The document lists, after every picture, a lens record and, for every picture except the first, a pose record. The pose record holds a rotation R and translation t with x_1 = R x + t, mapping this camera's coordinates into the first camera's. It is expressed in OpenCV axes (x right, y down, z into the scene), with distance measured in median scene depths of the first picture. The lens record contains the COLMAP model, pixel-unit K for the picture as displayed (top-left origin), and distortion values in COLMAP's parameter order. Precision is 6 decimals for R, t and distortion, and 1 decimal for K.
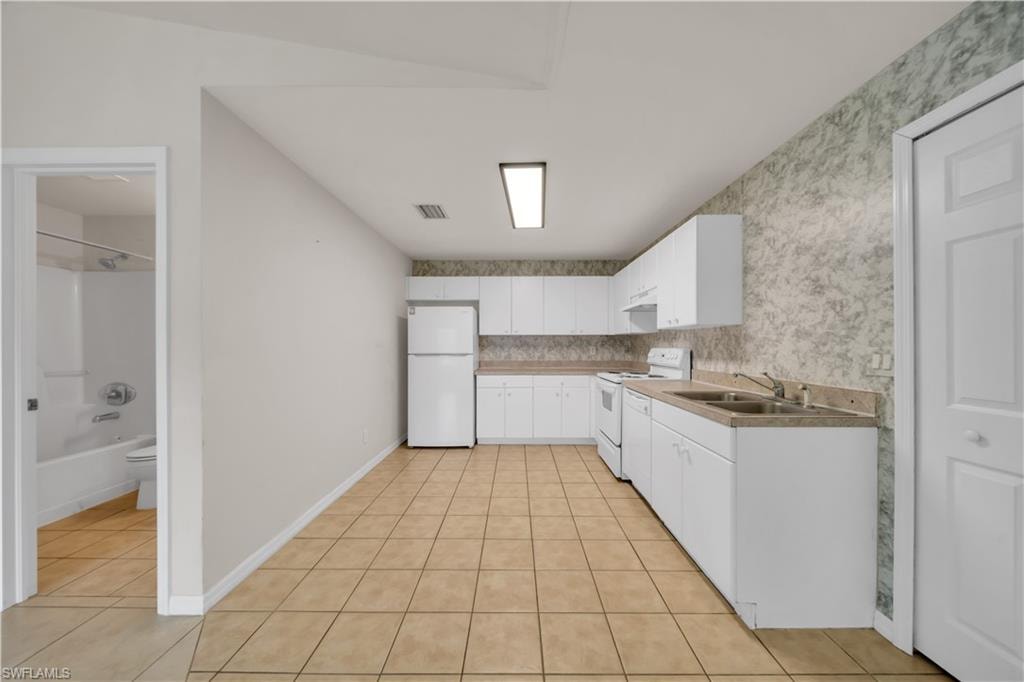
lens RADIAL K [[354.3, 0, 514.8], [0, 354.3, 347.9], [0, 0, 1]] dist [0.000561, -0.000503]
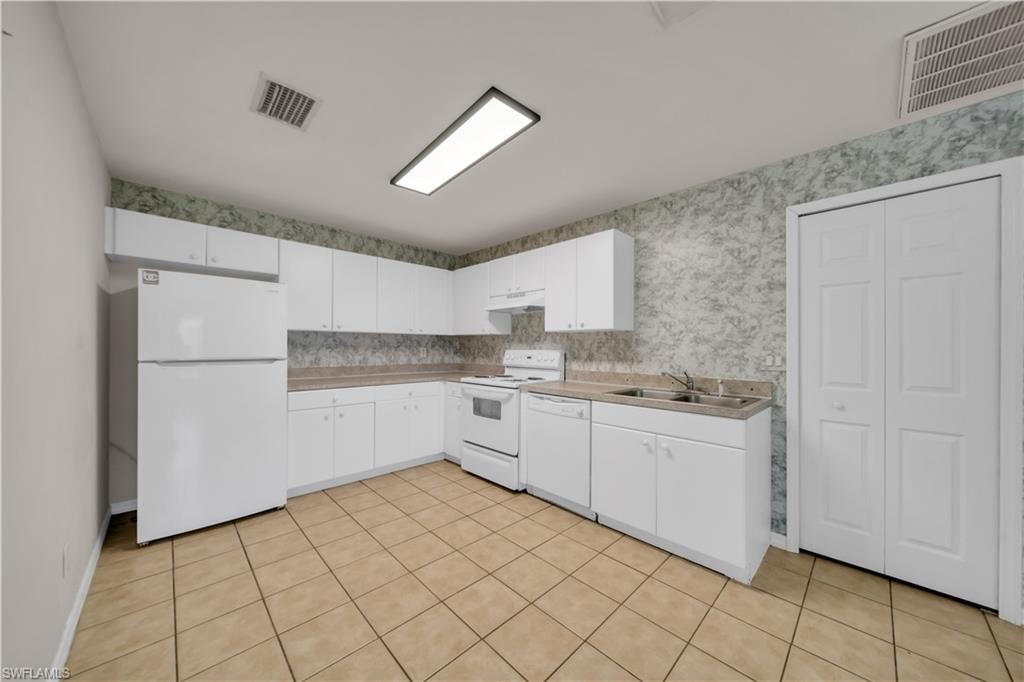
lens RADIAL K [[354.3, 0, 516.7], [0, 354.3, 348.0], [0, 0, 1]] dist [0.000561, -0.000503]
pose [[0.707488, 0.004466, 0.706711, -0.507507], [-0.003772, 0.999990, -0.002544, -0.004535], [-0.706715, -0.000866, 0.707498, 0.480814]]
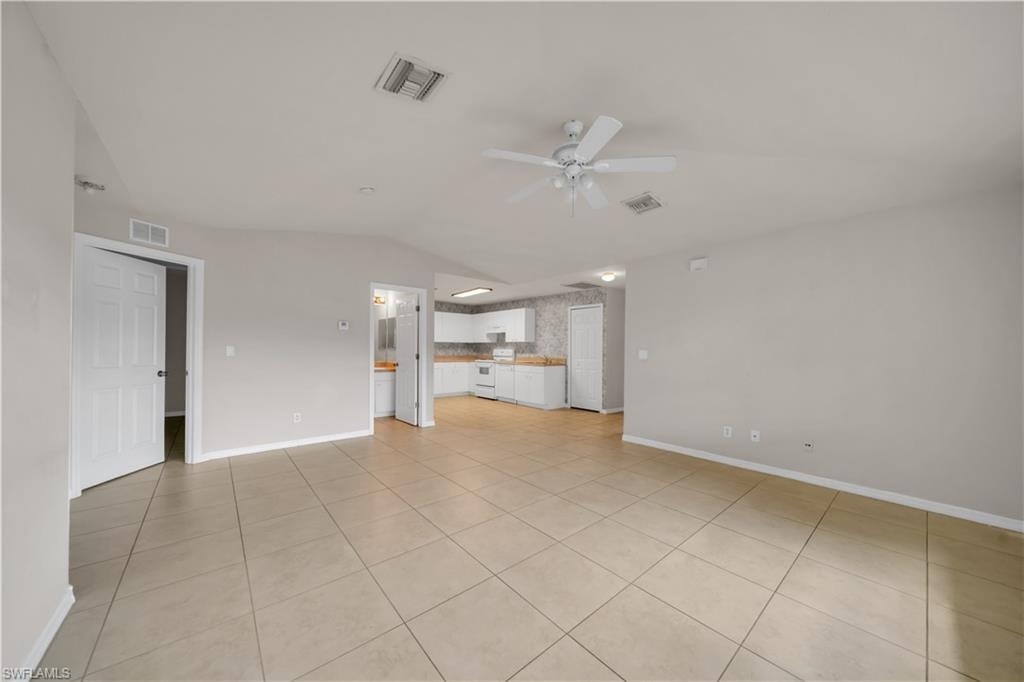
lens RADIAL K [[354.3, 0, 514.4], [0, 354.3, 346.9], [0, 0, 1]] dist [0.000561, -0.000503]
pose [[0.758779, 0.010060, 0.651271, -1.808072], [-0.005094, 0.999942, -0.009512, 0.011703], [-0.651329, 0.003900, 0.758786, -1.510040]]
